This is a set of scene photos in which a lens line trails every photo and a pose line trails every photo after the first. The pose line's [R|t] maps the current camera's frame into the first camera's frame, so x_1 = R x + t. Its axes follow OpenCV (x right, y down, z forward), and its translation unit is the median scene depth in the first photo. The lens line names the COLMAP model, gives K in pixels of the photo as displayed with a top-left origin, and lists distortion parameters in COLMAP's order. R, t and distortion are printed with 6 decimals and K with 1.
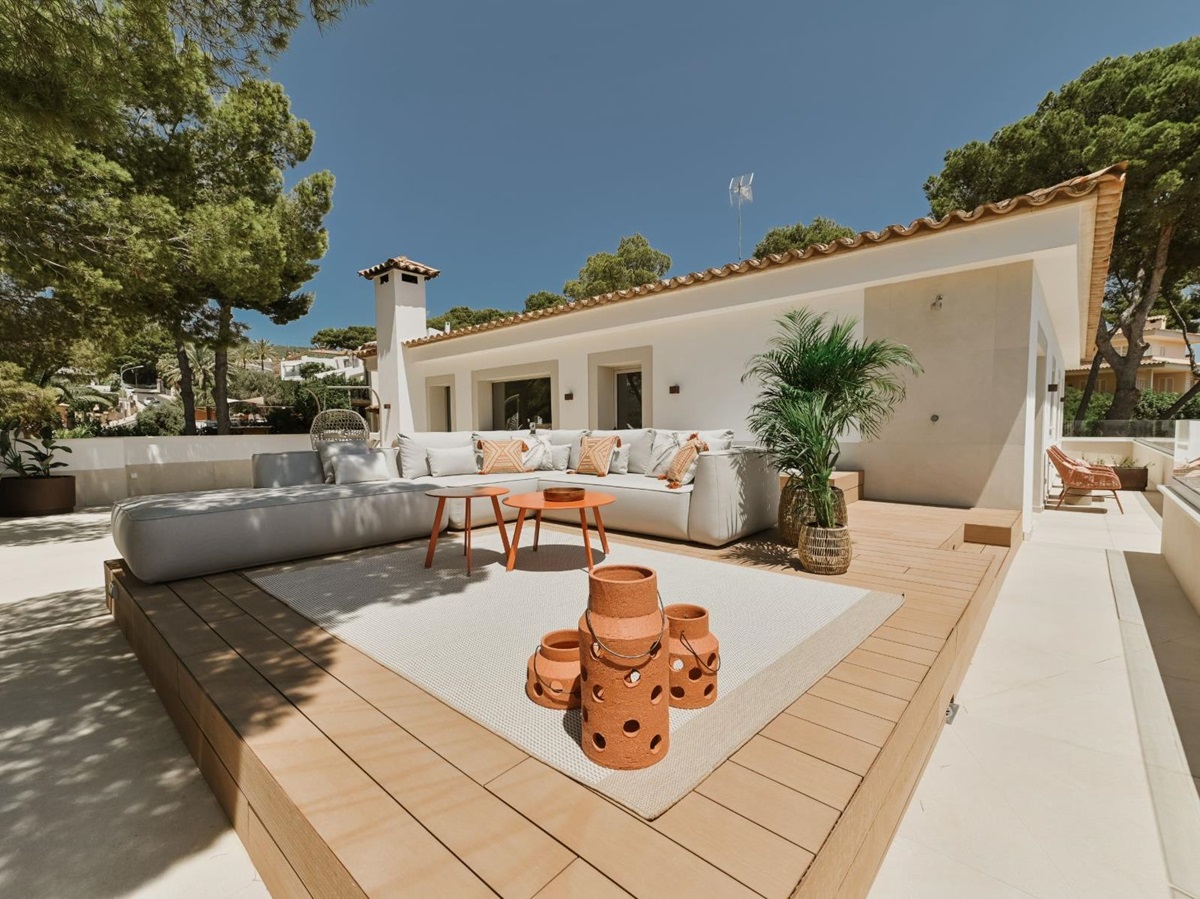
lens RADIAL K [[539.4, 0, 604.6], [0, 539.4, 454.0], [0, 0, 1]] dist [0.012054, 0.000184]
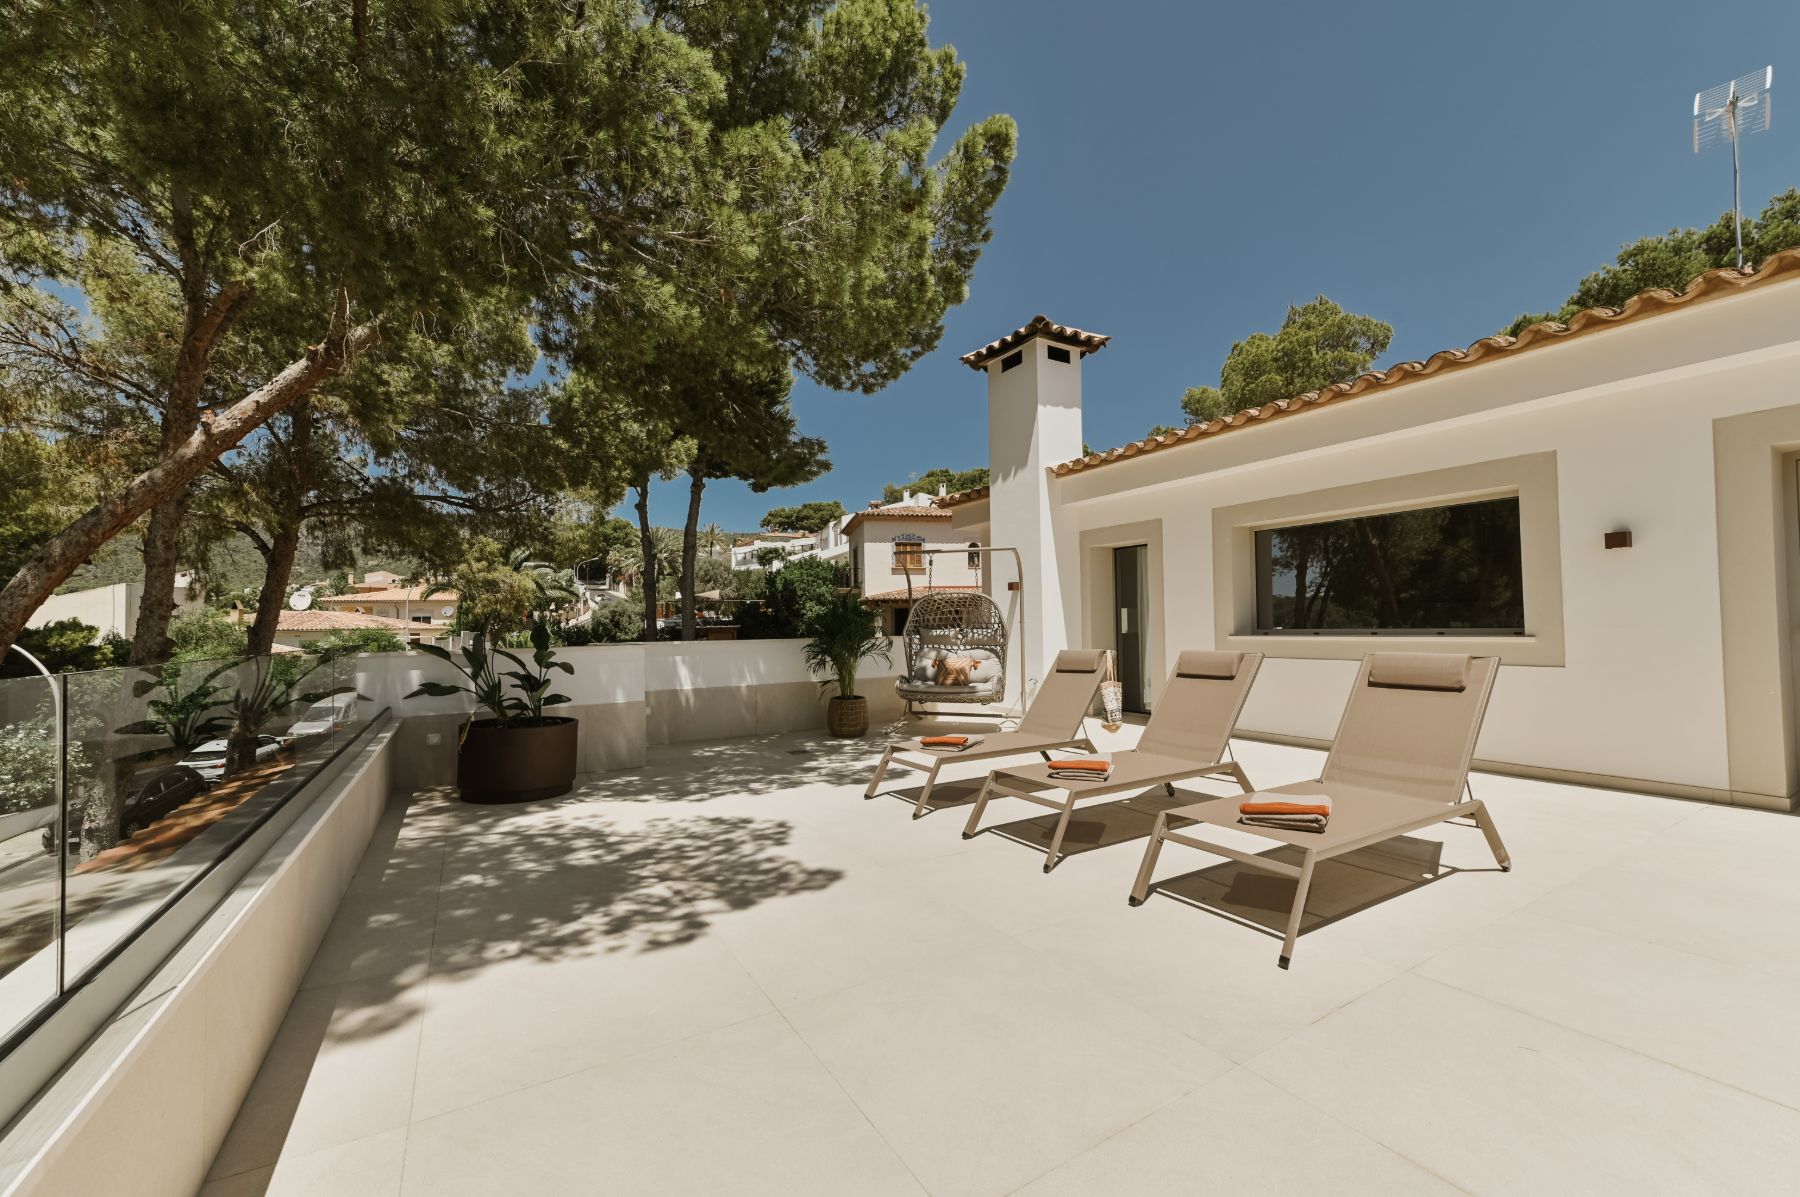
lens RADIAL K [[701.2, 0, 889.7], [0, 701.2, 600.8], [0, 0, 1]] dist [0.010853, 0.000181]
pose [[0.957255, -0.014734, -0.288870, -0.311888], [-0.010060, 0.996401, -0.084160, -0.011919], [0.289070, 0.083469, 0.953662, 0.278246]]
